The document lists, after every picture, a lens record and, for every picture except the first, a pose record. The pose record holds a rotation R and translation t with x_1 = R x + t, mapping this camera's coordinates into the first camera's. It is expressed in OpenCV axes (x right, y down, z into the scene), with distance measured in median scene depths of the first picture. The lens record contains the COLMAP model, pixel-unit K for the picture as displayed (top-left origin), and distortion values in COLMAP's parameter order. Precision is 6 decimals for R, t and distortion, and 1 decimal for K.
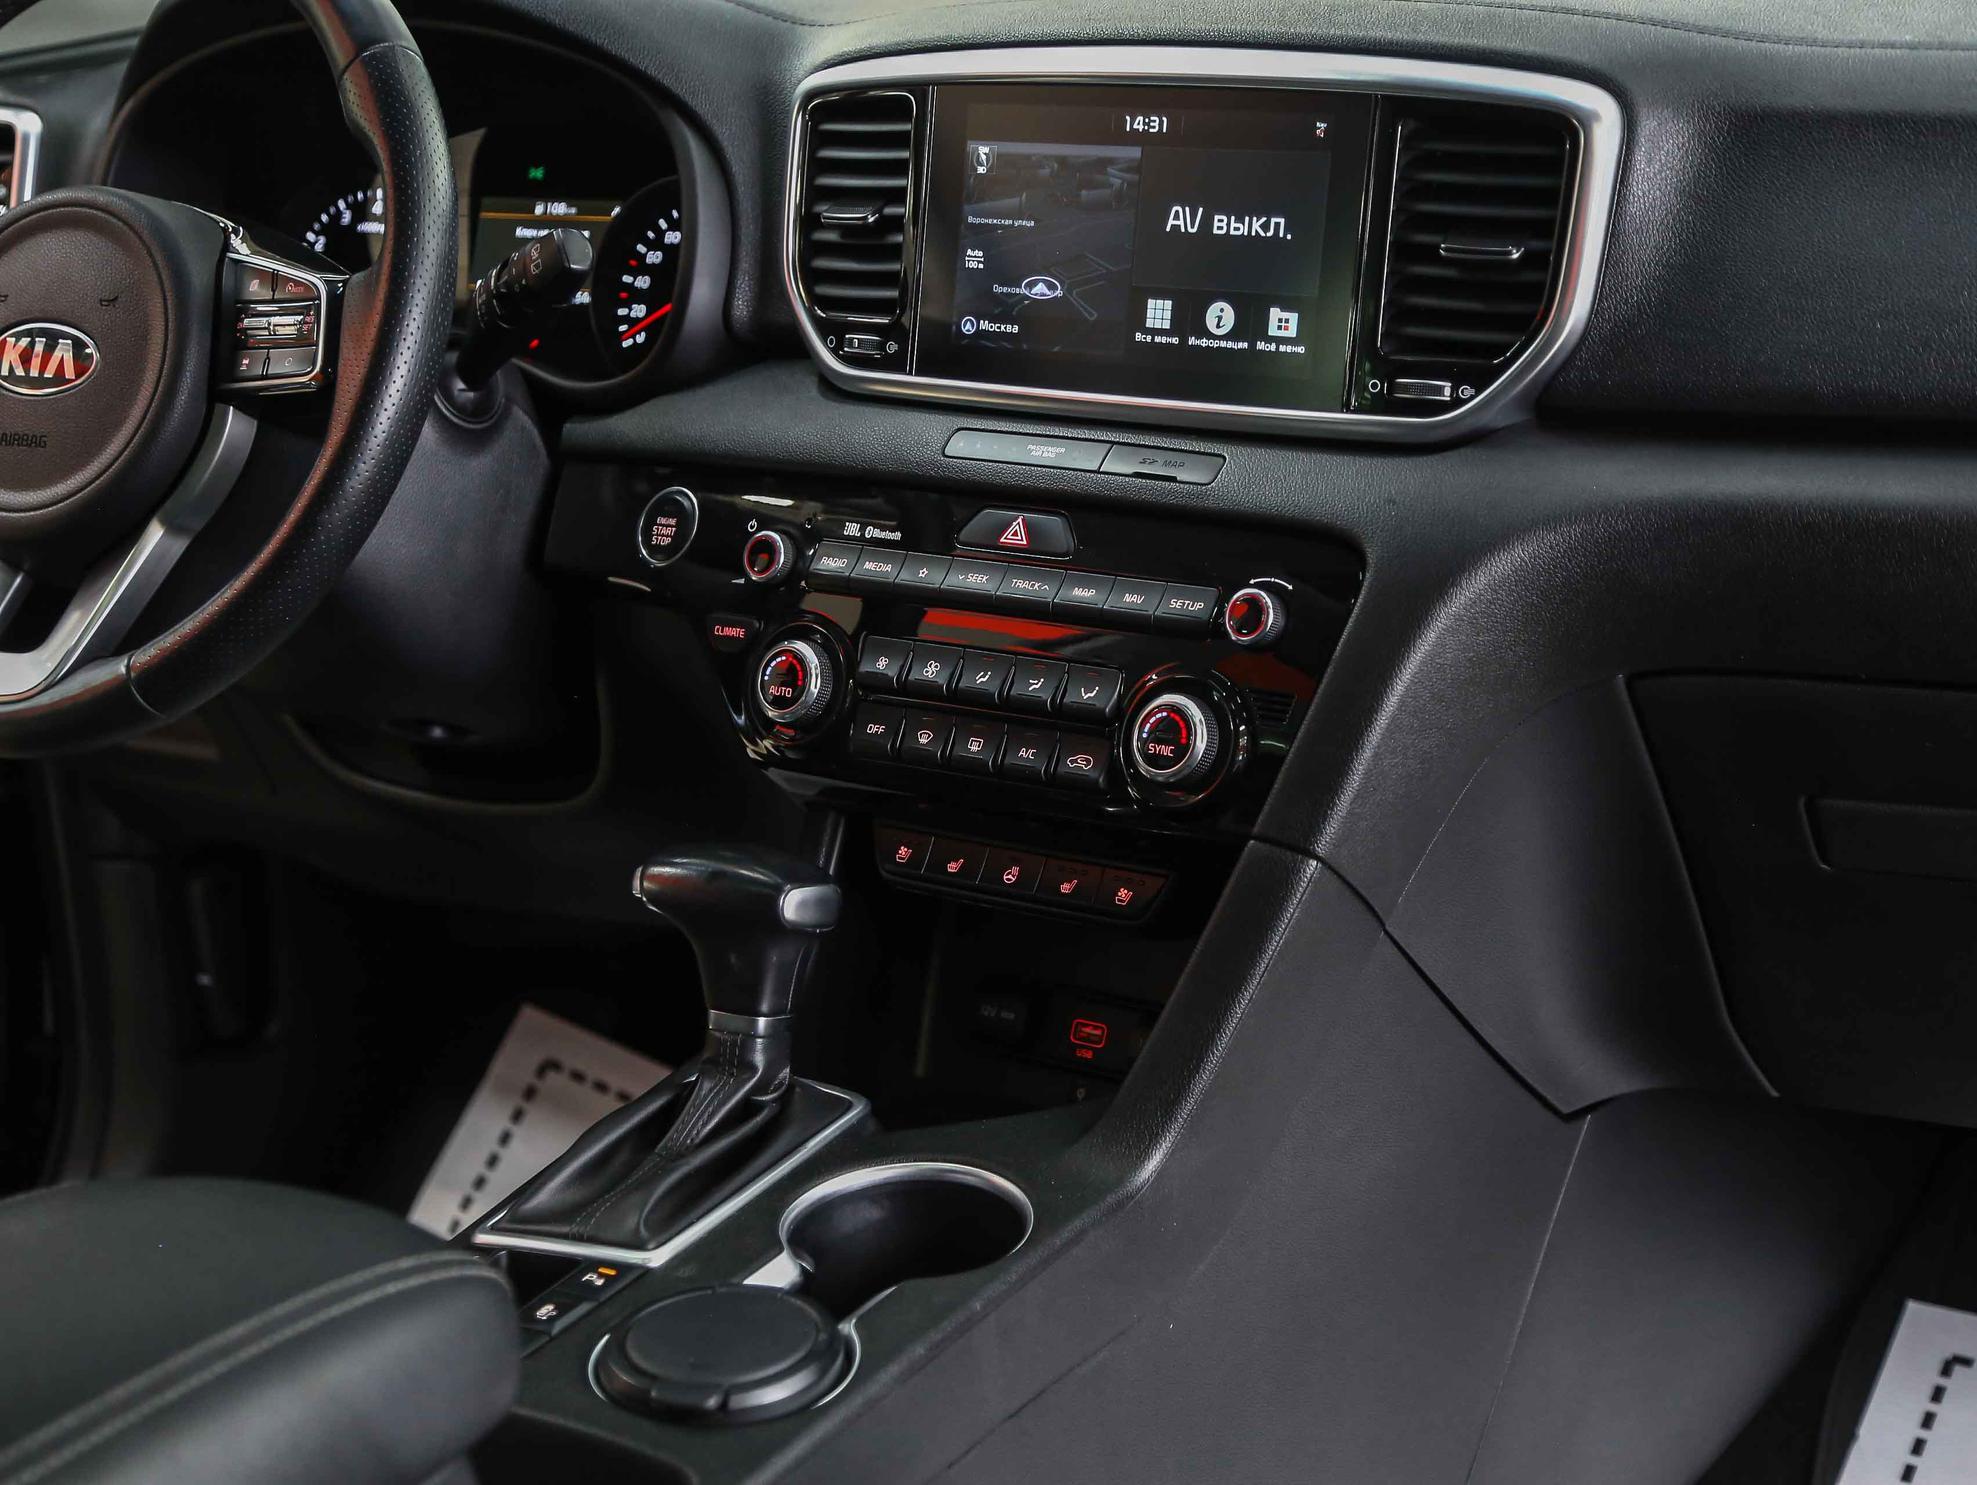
lens RADIAL K [[3679.0, 0, 984.2], [0, 3679.0, 742.6], [0, 0, 1]] dist [0.198984, 0.000000]
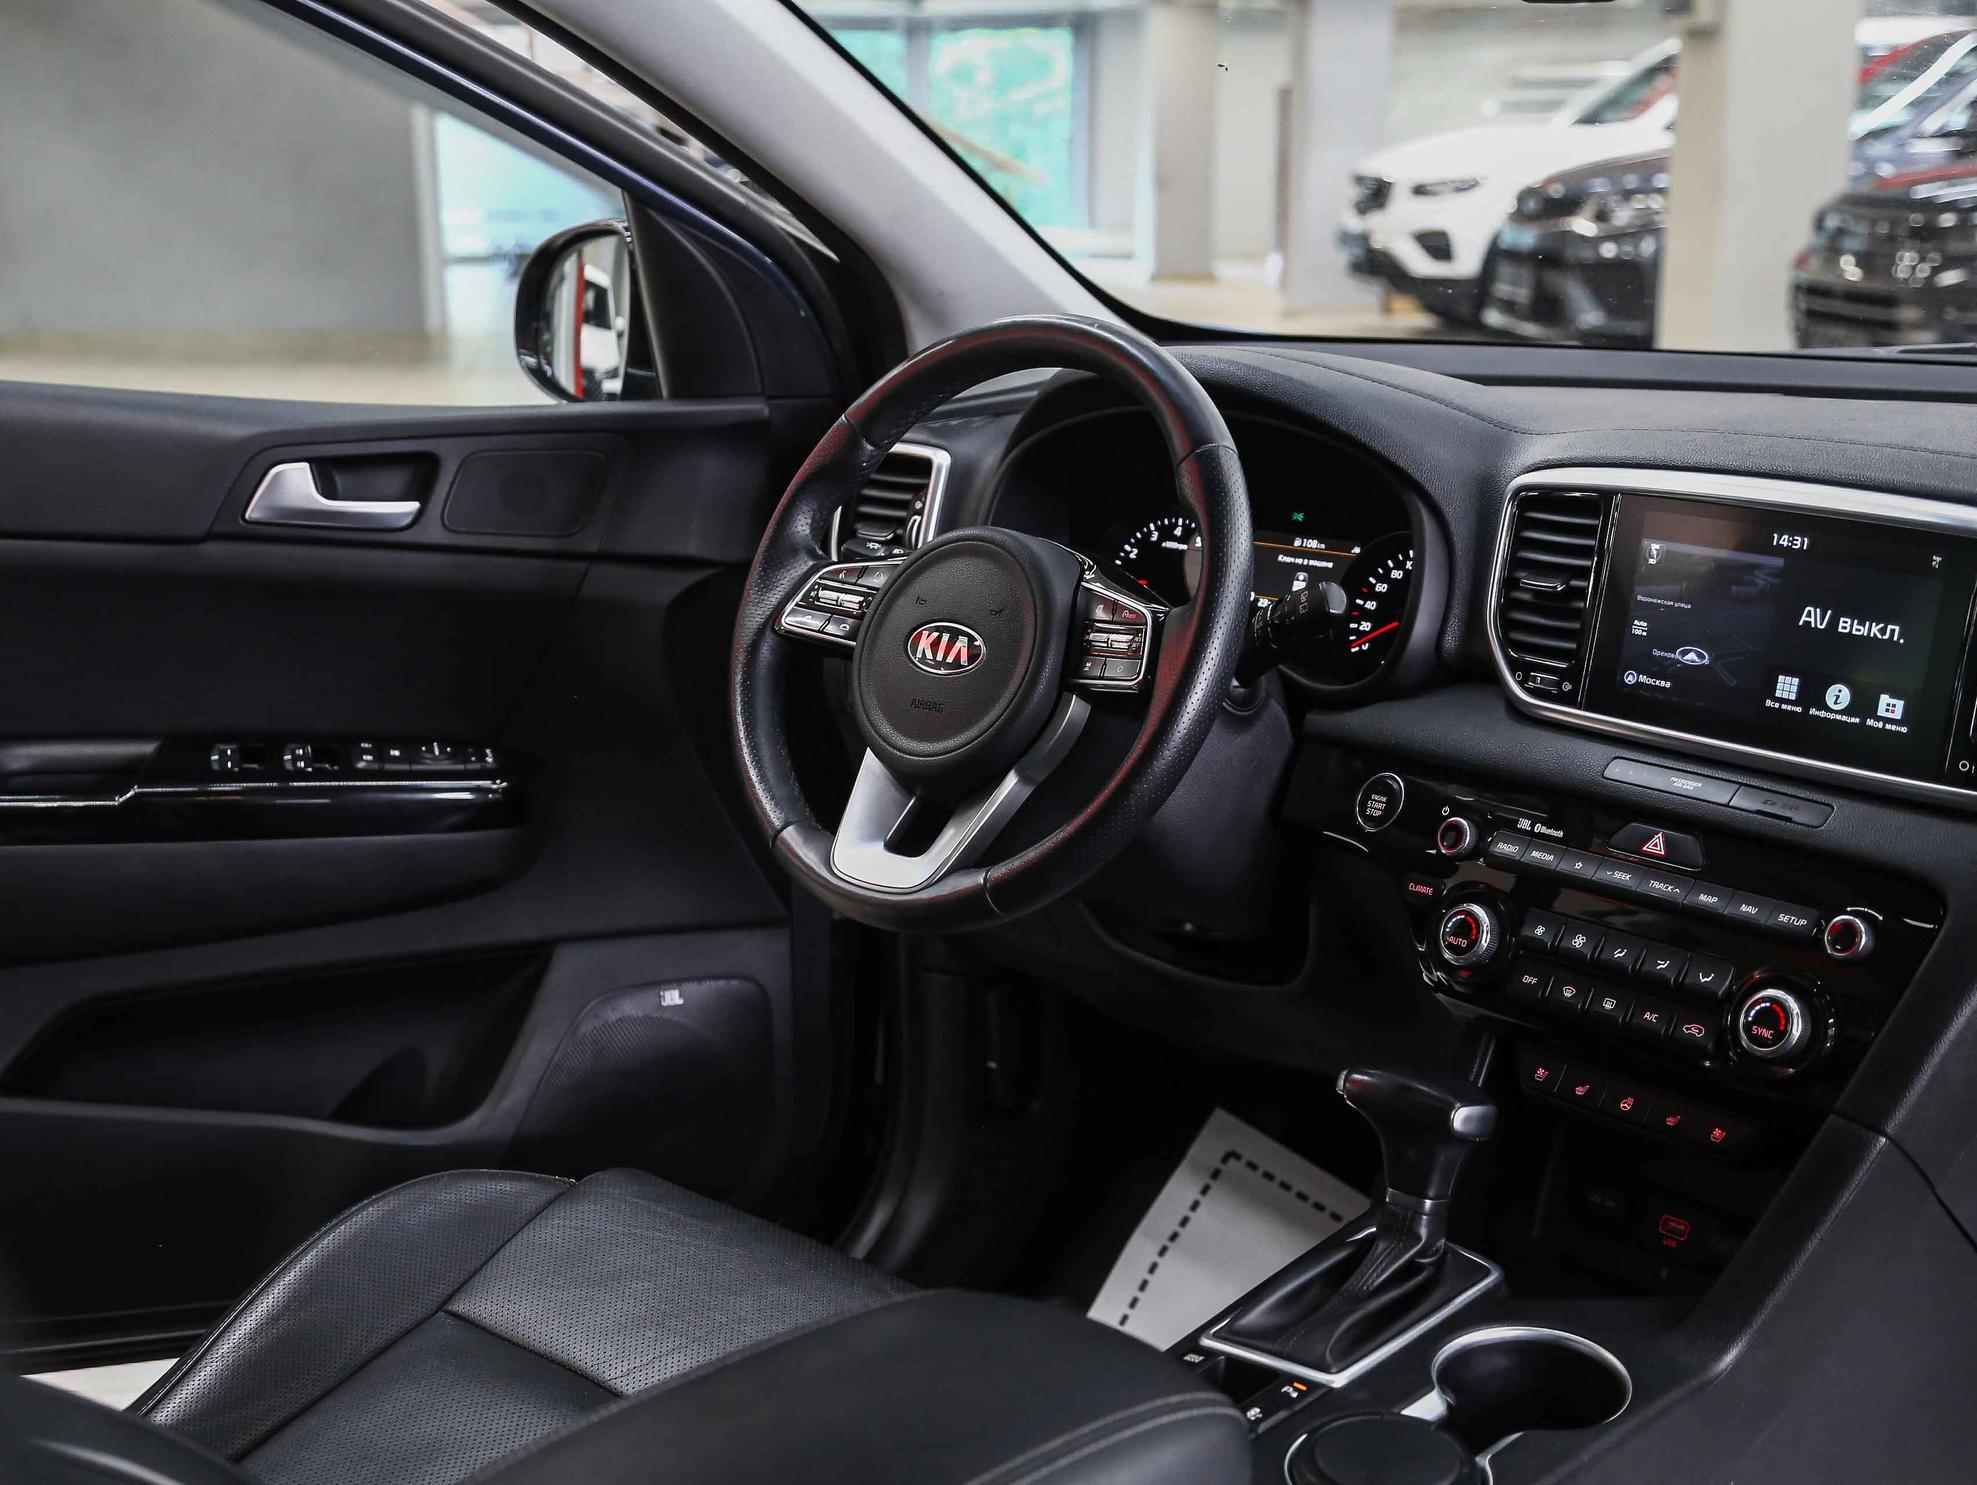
lens RADIAL K [[2747.3, 0, 969.4], [0, 2747.3, 751.3], [0, 0, 1]] dist [0.087963, 0.000000]
pose [[0.975574, 0.091753, -0.199593, -0.035723], [-0.096270, 0.995270, -0.013026, -0.052843], [0.197453, 0.031923, 0.979792, -0.004178]]
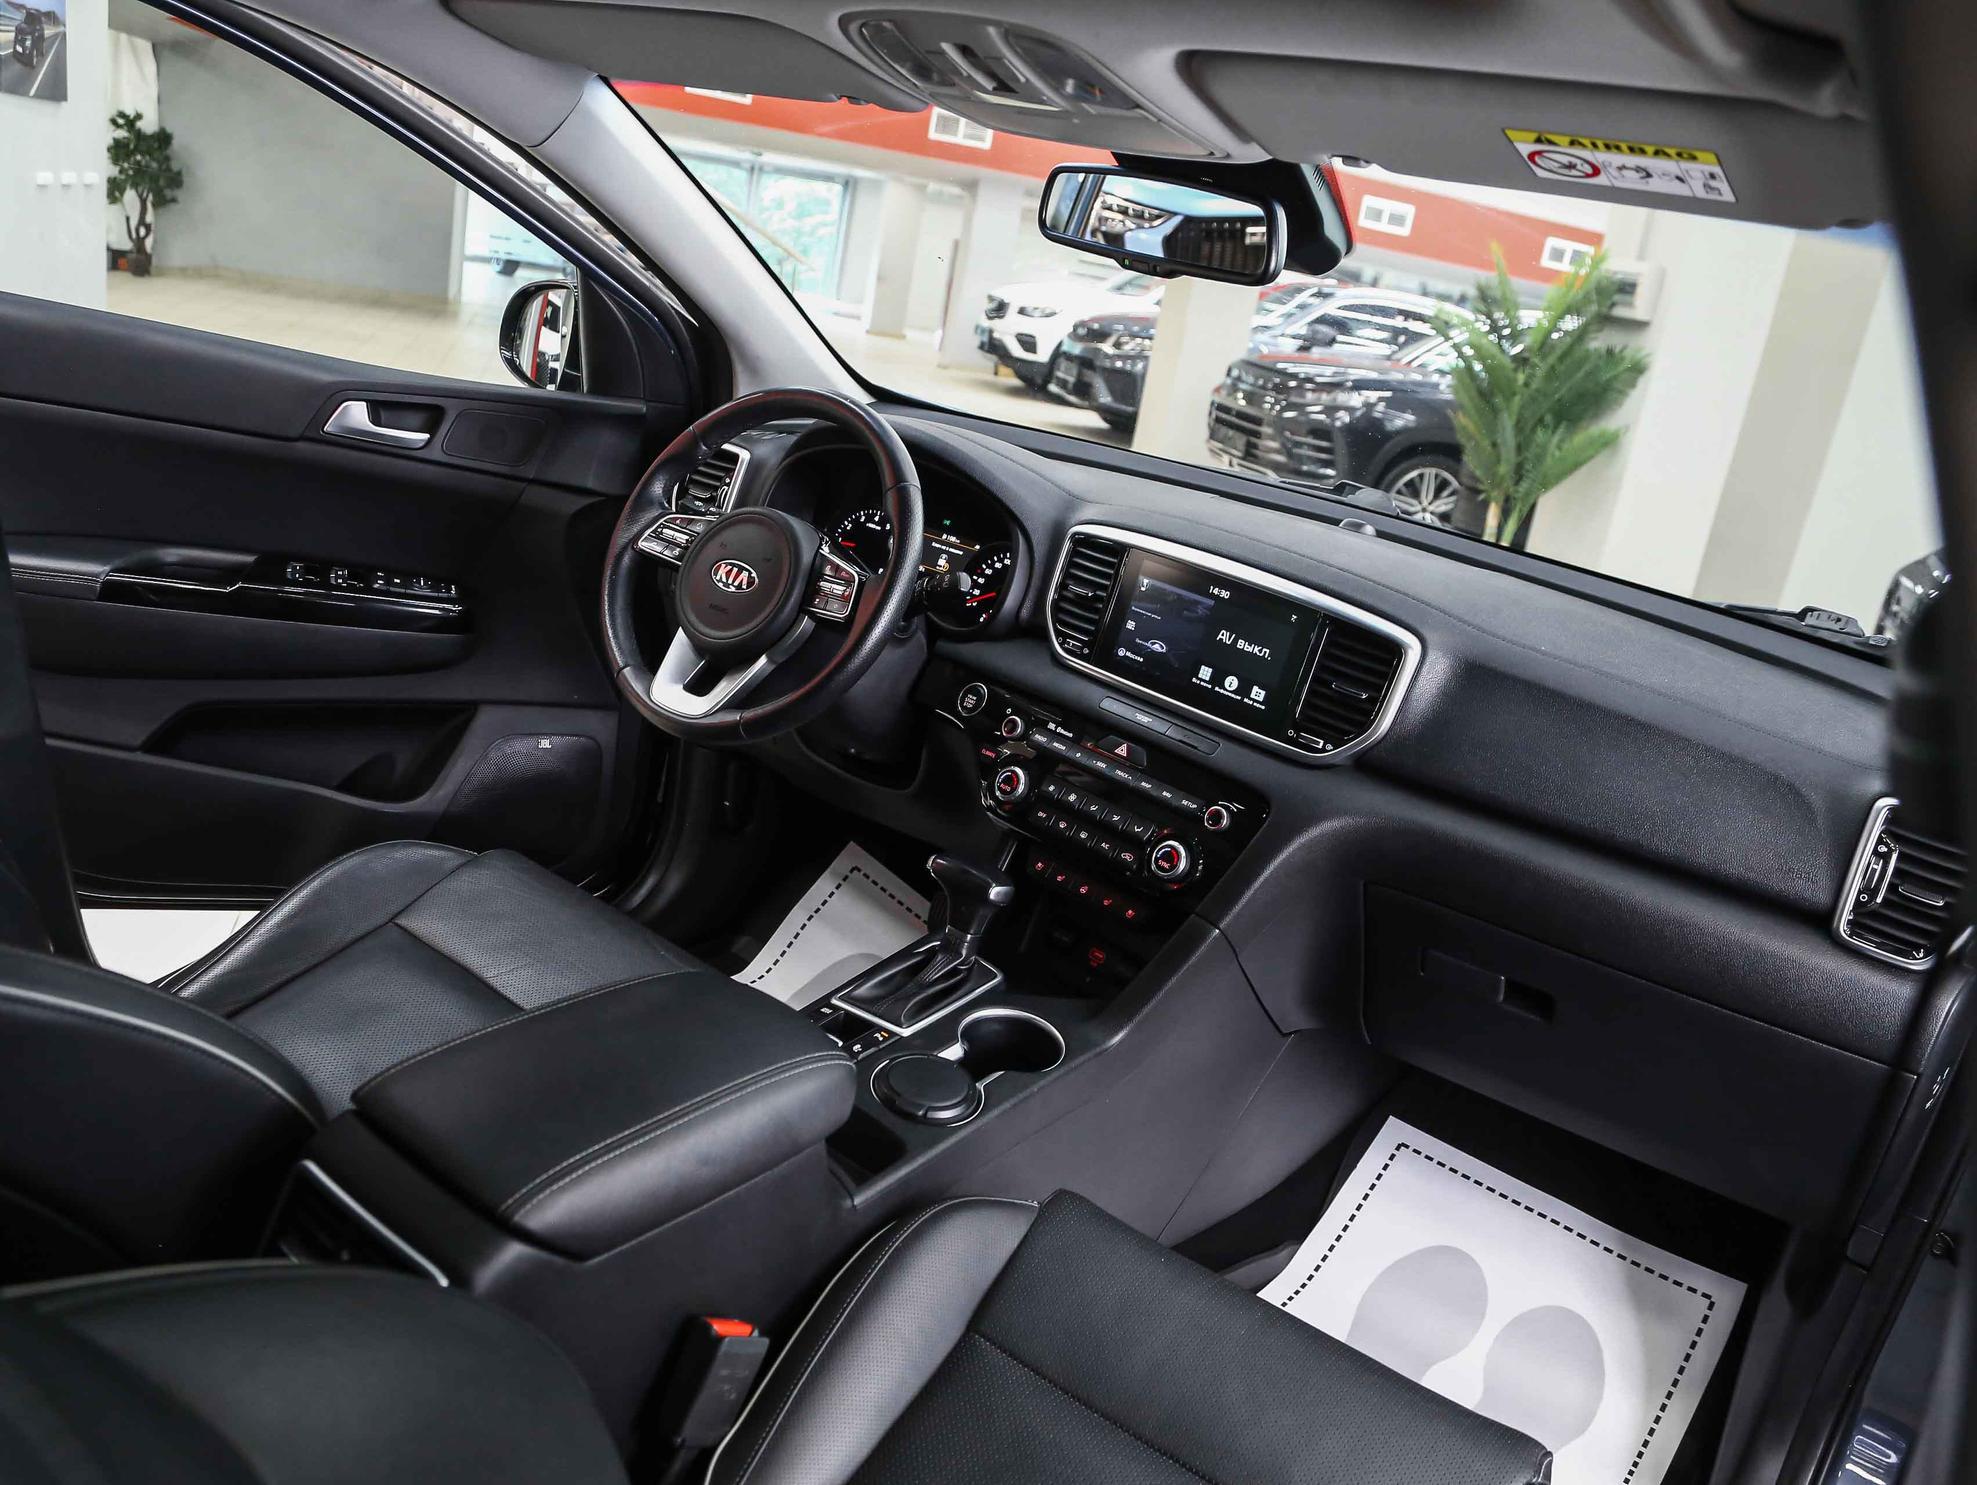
lens RADIAL K [[1526.5, 0, 986.6], [0, 1526.5, 754.4], [0, 0, 1]] dist [-0.124623, 0.029314]
pose [[0.971681, 0.235995, -0.011918, -0.061063], [-0.234902, 0.970190, 0.059603, -0.089817], [0.025629, -0.055116, 0.998151, 0.042911]]
